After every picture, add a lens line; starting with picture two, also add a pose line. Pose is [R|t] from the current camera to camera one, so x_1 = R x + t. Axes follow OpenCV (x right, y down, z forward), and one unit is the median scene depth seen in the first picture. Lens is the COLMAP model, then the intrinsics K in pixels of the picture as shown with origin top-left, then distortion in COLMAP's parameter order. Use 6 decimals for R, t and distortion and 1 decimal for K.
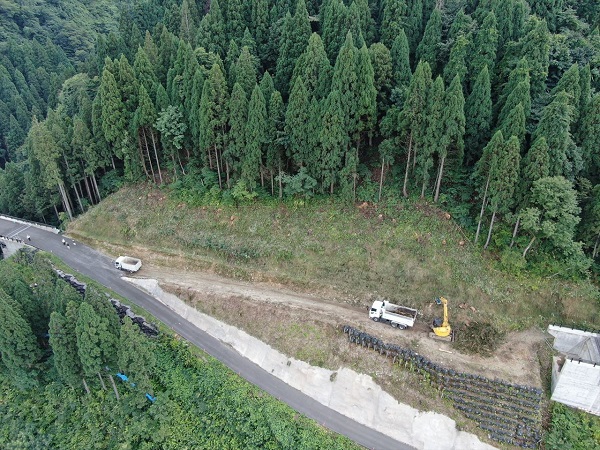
lens RADIAL K [[432.0, 0, 300.0], [0, 432.0, 225.0], [0, 0, 1]] dist [-0.006392, 0.000401]
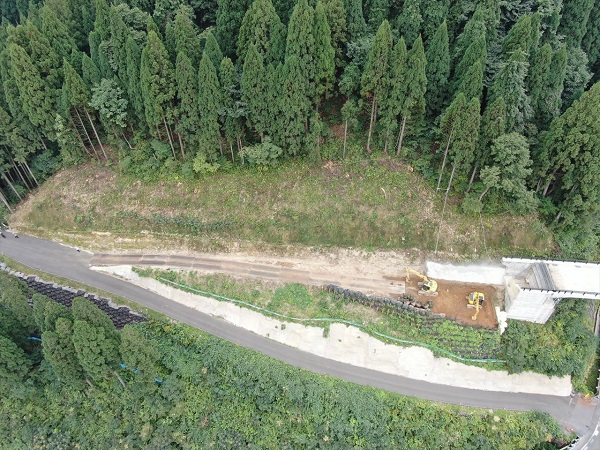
lens RADIAL K [[432.0, 0, 300.0], [0, 432.0, 225.0], [0, 0, 1]] dist [-0.006392, 0.000401]
pose [[0.974511, -0.163768, 0.153324, -0.102853], [0.120147, 0.958162, 0.259788, -0.191698], [-0.189454, -0.234745, 0.953416, 0.014224]]
